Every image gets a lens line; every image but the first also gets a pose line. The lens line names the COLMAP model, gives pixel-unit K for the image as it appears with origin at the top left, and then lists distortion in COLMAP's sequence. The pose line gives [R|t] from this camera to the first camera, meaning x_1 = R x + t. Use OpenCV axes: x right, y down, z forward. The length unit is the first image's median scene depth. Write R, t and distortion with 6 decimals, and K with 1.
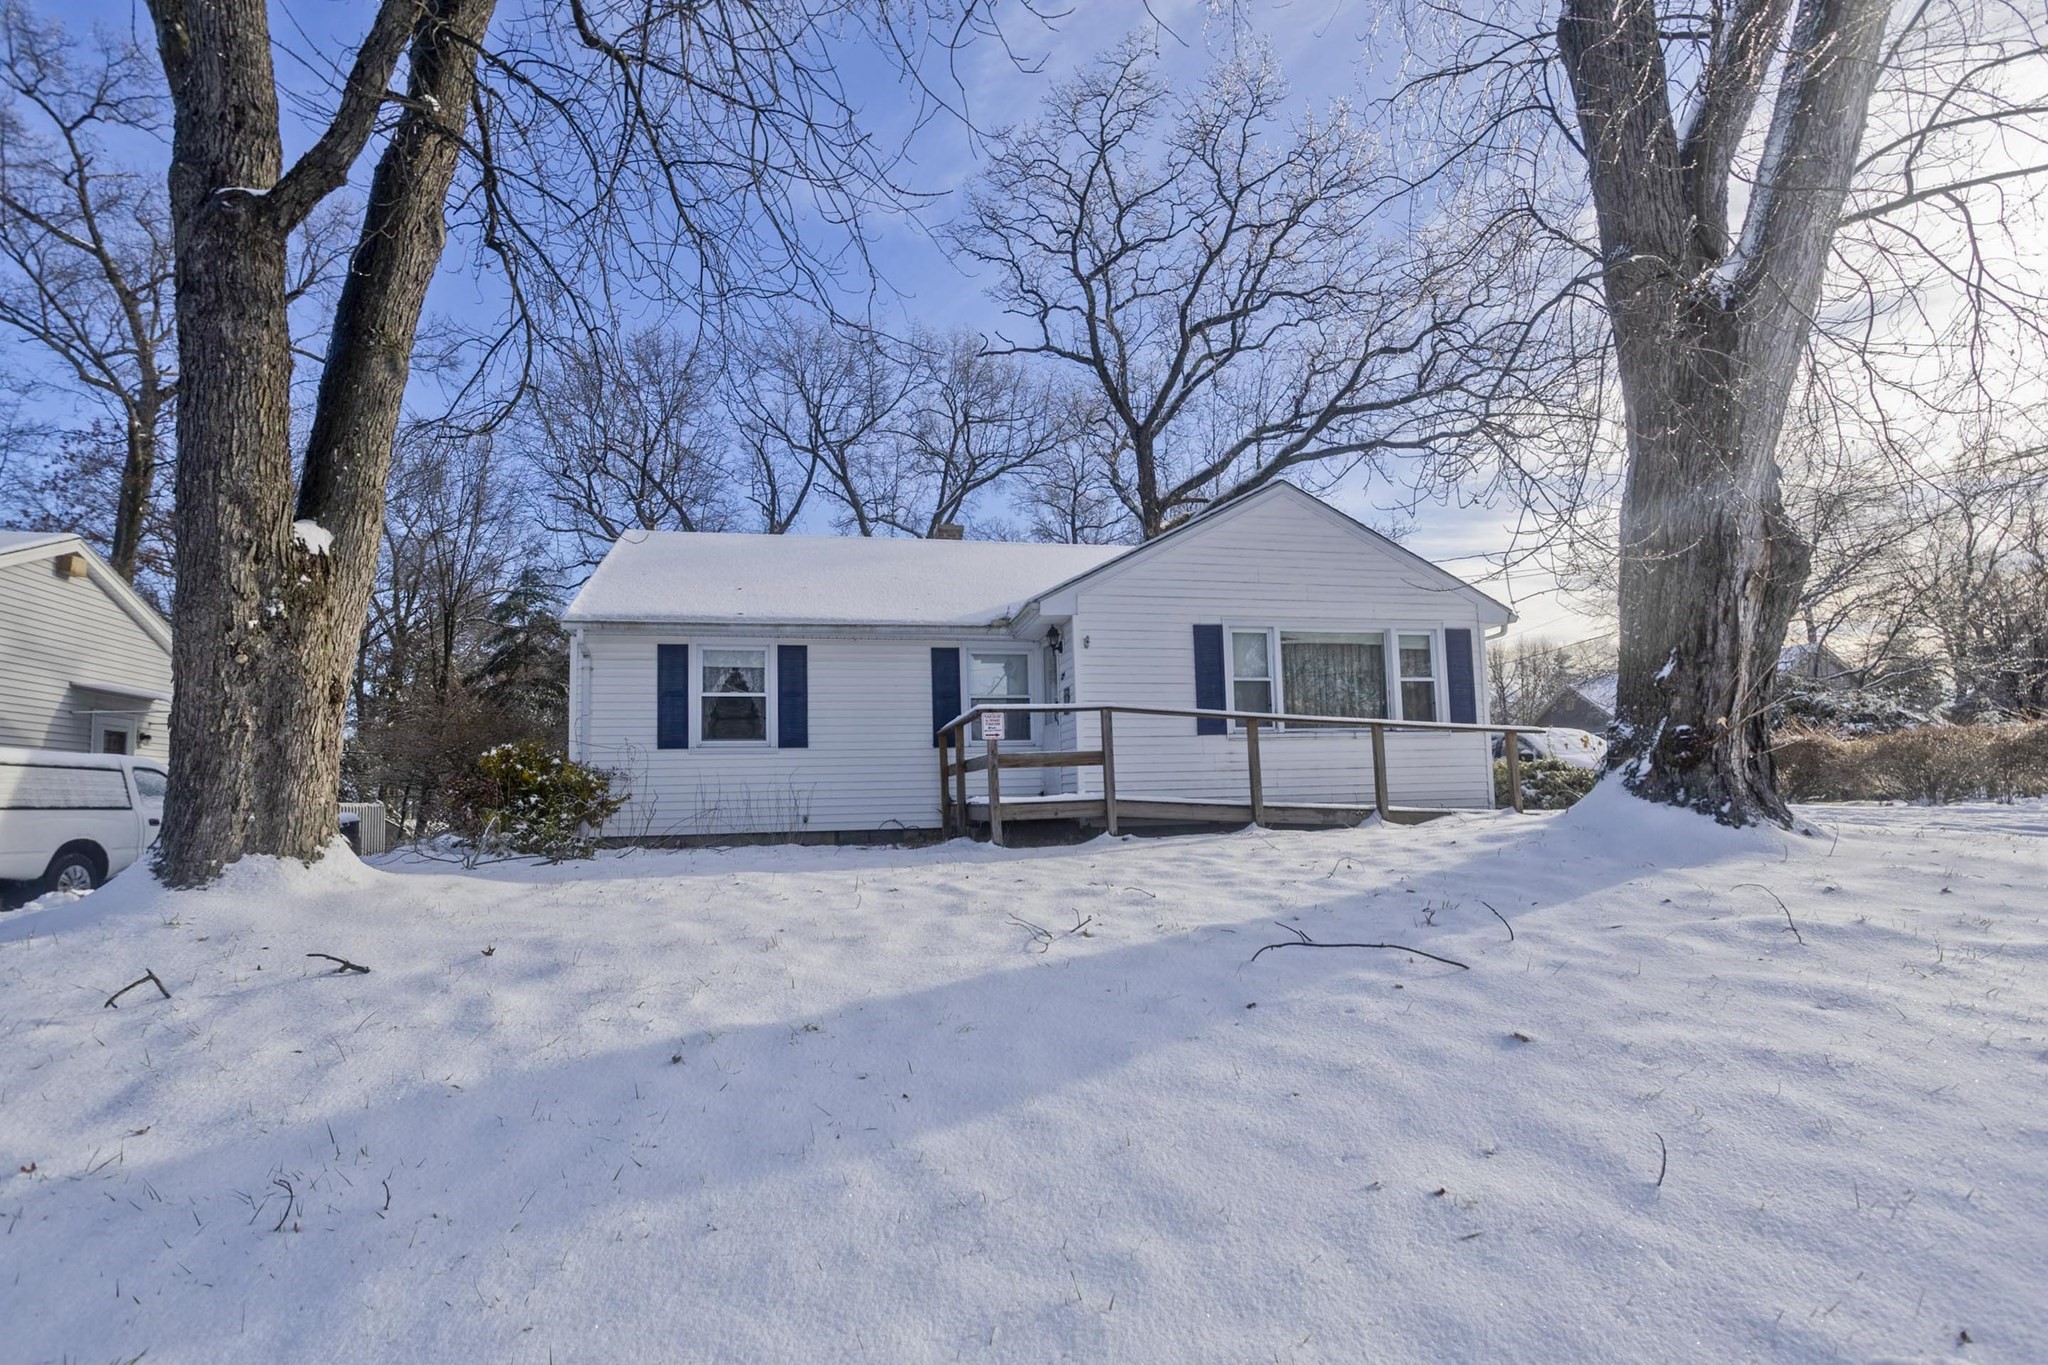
lens RADIAL K [[1046.7, 0, 981.7], [0, 1046.7, 676.9], [0, 0, 1]] dist [-0.058761, 0.036071]
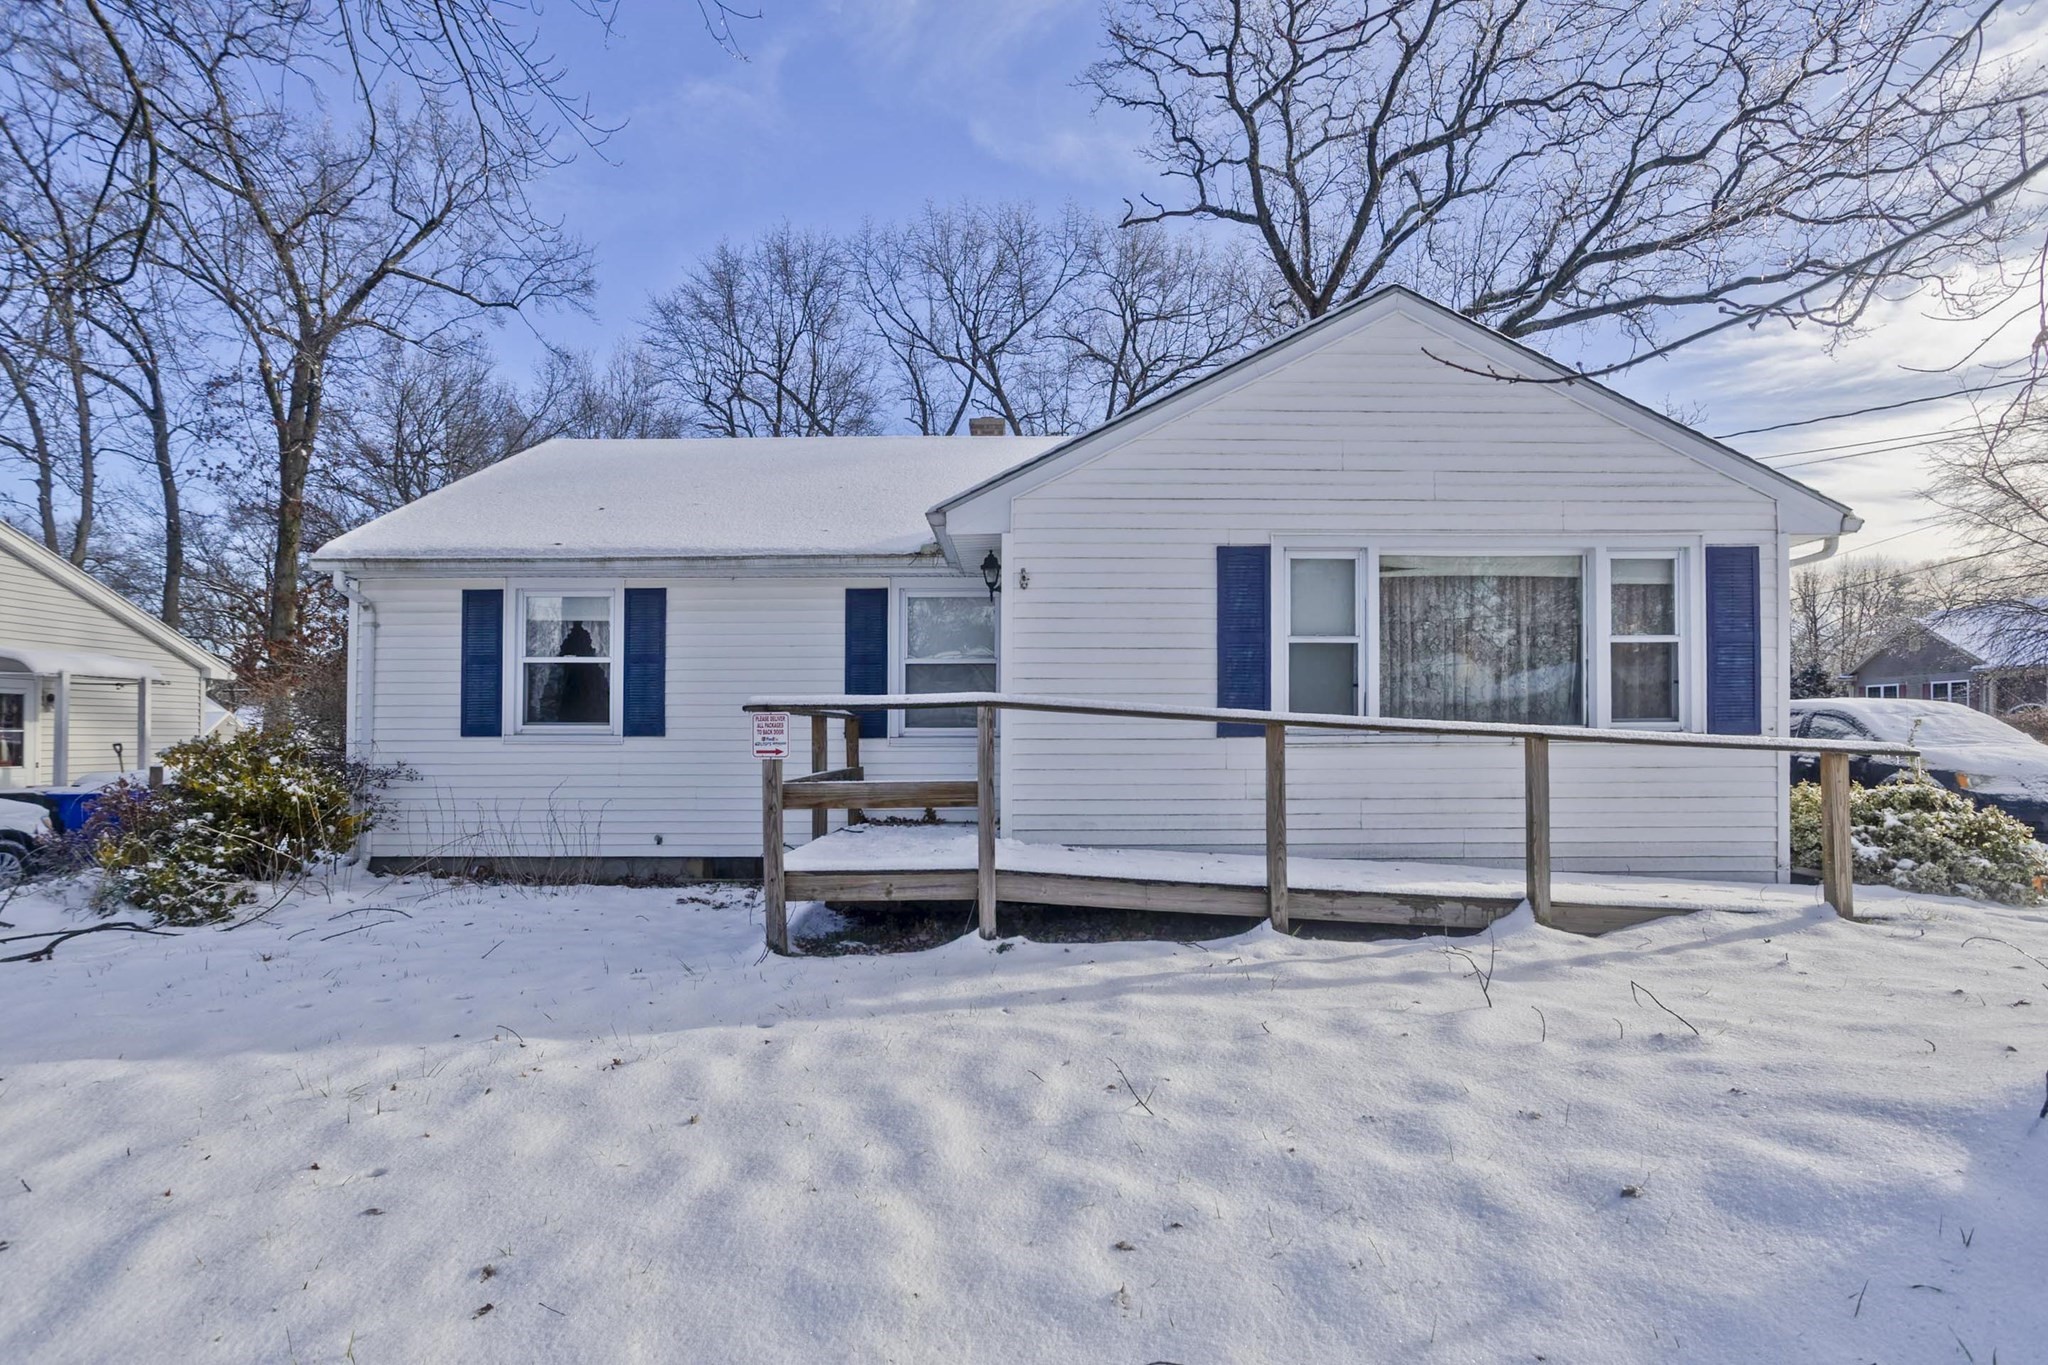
lens RADIAL K [[998.2, 0, 1020.1], [0, 998.2, 698.7], [0, 0, 1]] dist [-0.042536, 0.025107]
pose [[0.977708, 0.012663, -0.209587, 0.100598], [0.007057, 0.995634, 0.093075, -0.008490], [0.209851, -0.092480, 0.973350, 0.203916]]
